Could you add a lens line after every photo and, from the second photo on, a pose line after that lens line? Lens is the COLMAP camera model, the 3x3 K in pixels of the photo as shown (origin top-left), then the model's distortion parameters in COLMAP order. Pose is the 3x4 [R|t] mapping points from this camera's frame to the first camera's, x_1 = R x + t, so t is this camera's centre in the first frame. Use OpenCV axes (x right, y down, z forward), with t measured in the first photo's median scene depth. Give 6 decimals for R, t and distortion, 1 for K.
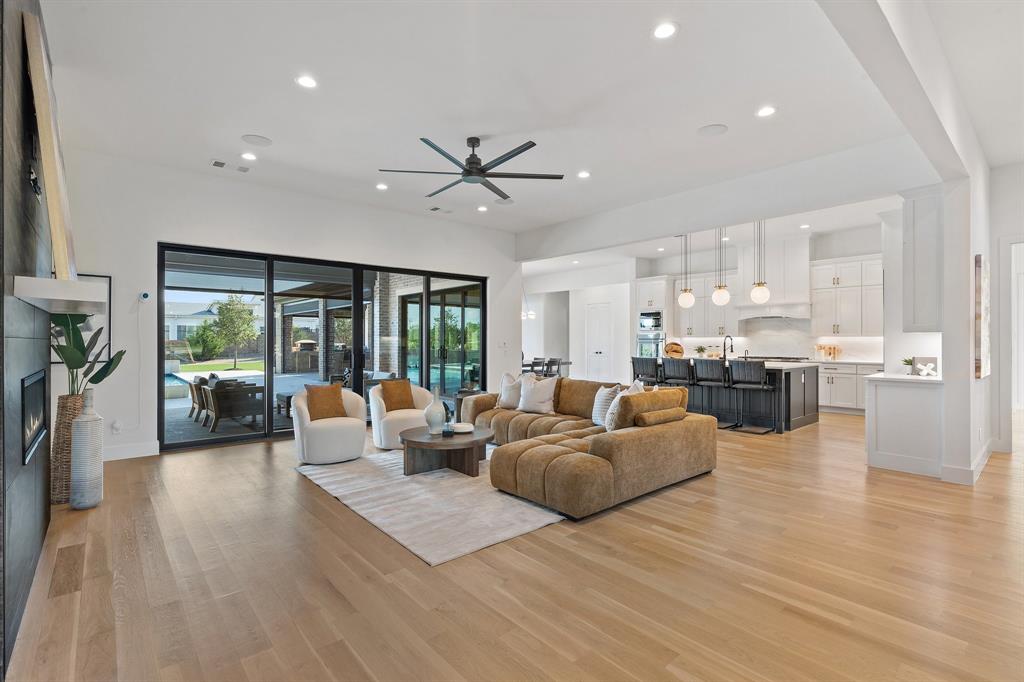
lens RADIAL K [[467.7, 0, 511.8], [0, 467.7, 342.5], [0, 0, 1]] dist [-0.006606, 0.002351]
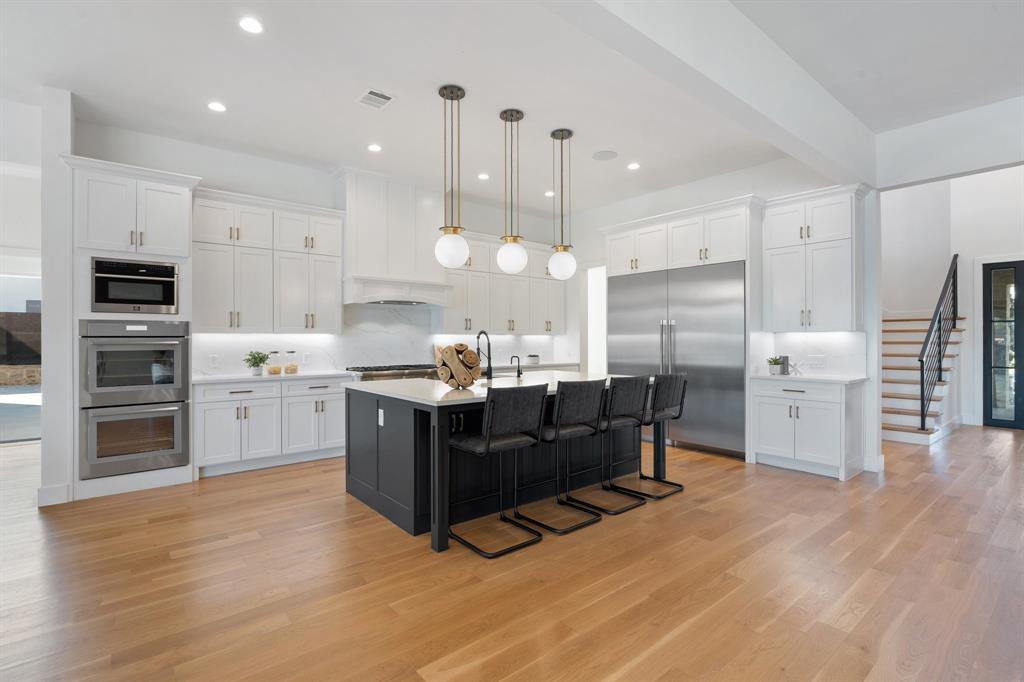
lens RADIAL K [[487.8, 0, 511.9], [0, 487.8, 337.2], [0, 0, 1]] dist [-0.003920, -0.000264]
pose [[0.026679, 0.004826, 0.999632, -0.101197], [0.006678, 0.999965, -0.005006, -0.004066], [-0.999622, 0.006809, 0.026646, 0.951516]]
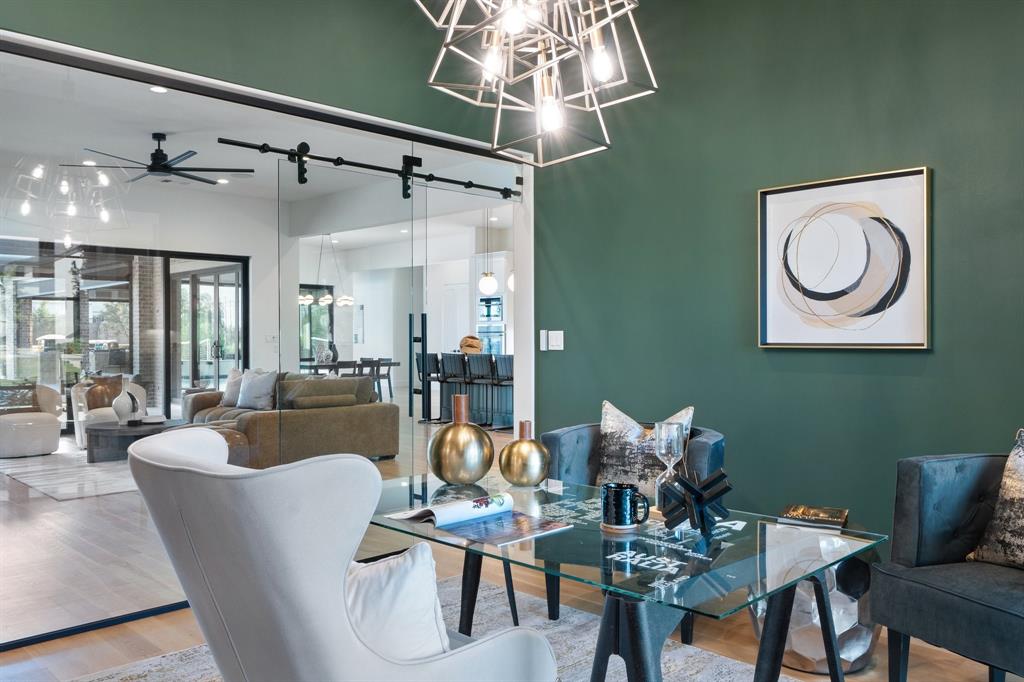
lens RADIAL K [[784.5, 0, 508.2], [0, 784.5, 338.4], [0, 0, 1]] dist [0.004897, 0.003542]
pose [[0.996928, -0.001603, 0.078309, 0.305173], [0.001759, 0.999997, -0.001918, 0.007995], [-0.078306, 0.002050, 0.996927, -0.431010]]
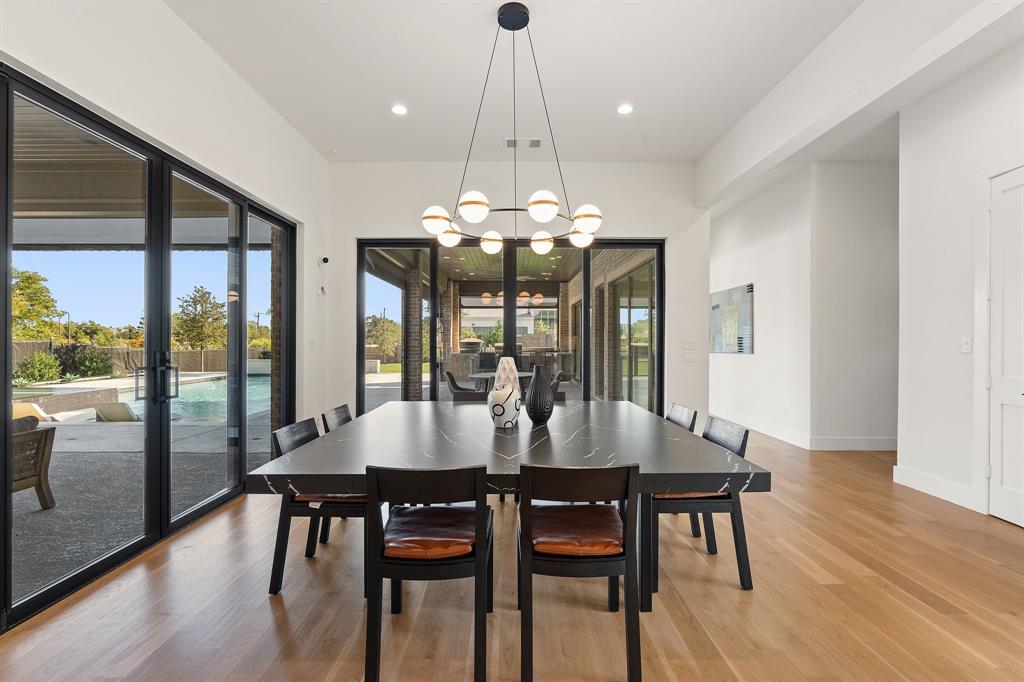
lens RADIAL K [[467.7, 0, 512.4], [0, 467.7, 340.0], [0, 0, 1]] dist [-0.006606, 0.002351]
pose [[0.753294, 0.001626, -0.657682, 0.259077], [-0.004506, 0.999986, -0.002688, -0.000786], [0.657668, 0.004988, 0.753291, 1.229328]]
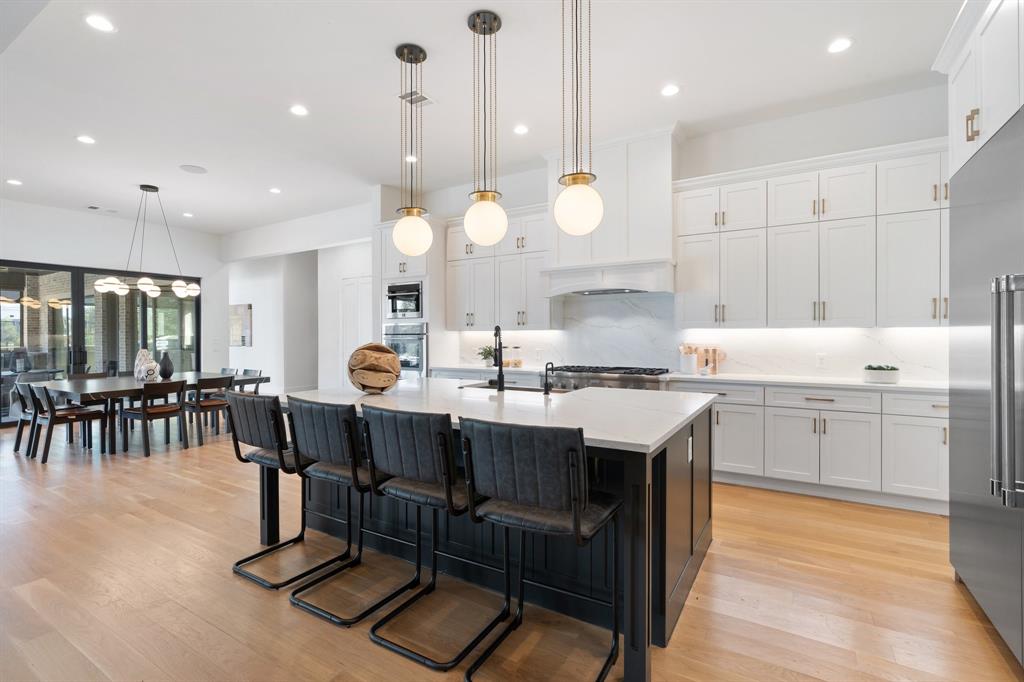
lens RADIAL K [[467.7, 0, 505.0], [0, 467.7, 338.6], [0, 0, 1]] dist [-0.006606, 0.002351]
pose [[0.955048, -0.006003, 0.296390, 0.337993], [0.004847, 0.999978, 0.004634, -0.005626], [-0.296411, -0.002990, 0.955056, 0.613579]]
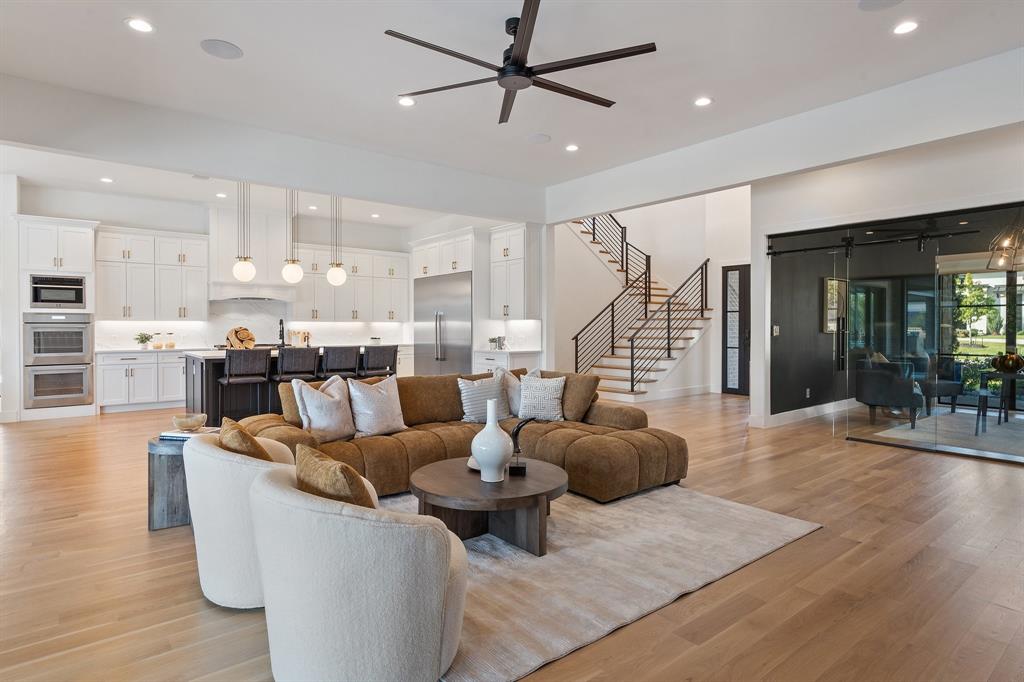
lens RADIAL K [[546.2, 0, 506.5], [0, 546.2, 330.4], [0, 0, 1]] dist [-0.004284, 0.000976]
pose [[0.054046, -0.006380, 0.998518, -0.487608], [0.005364, 0.999967, 0.006099, 0.001275], [-0.998524, 0.005027, 0.054078, 0.545783]]
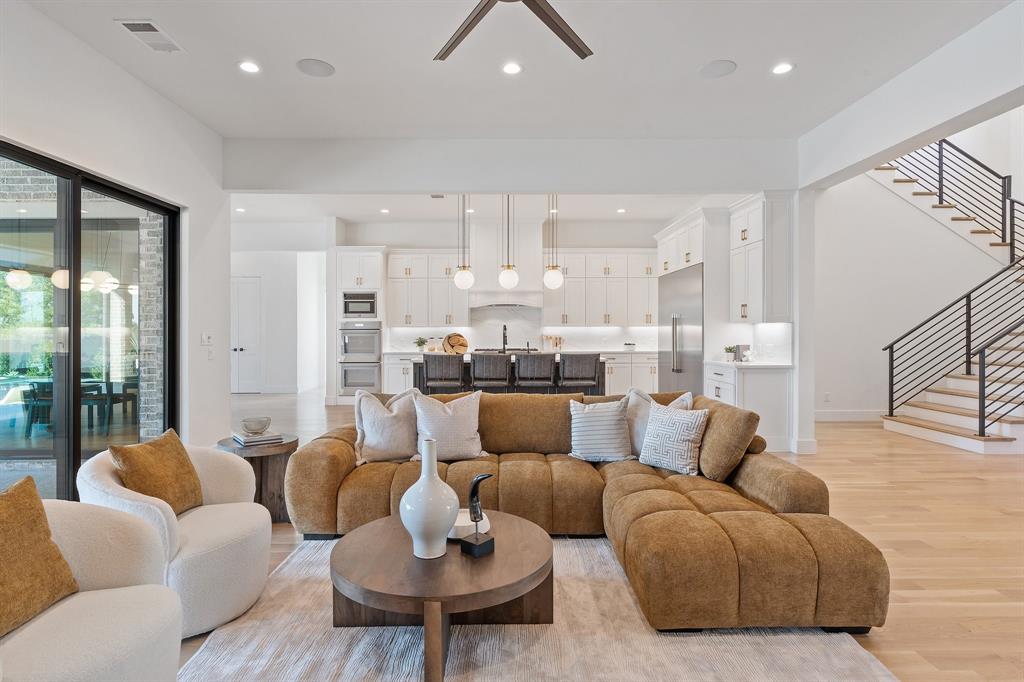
lens RADIAL K [[538.2, 0, 502.1], [0, 538.2, 329.8], [0, 0, 1]] dist [-0.005888, 0.000927]
pose [[0.652147, -0.001201, 0.758091, -0.278701], [0.006711, 0.999969, -0.004188, -0.001808], [-0.758063, 0.007818, 0.652135, 0.367591]]
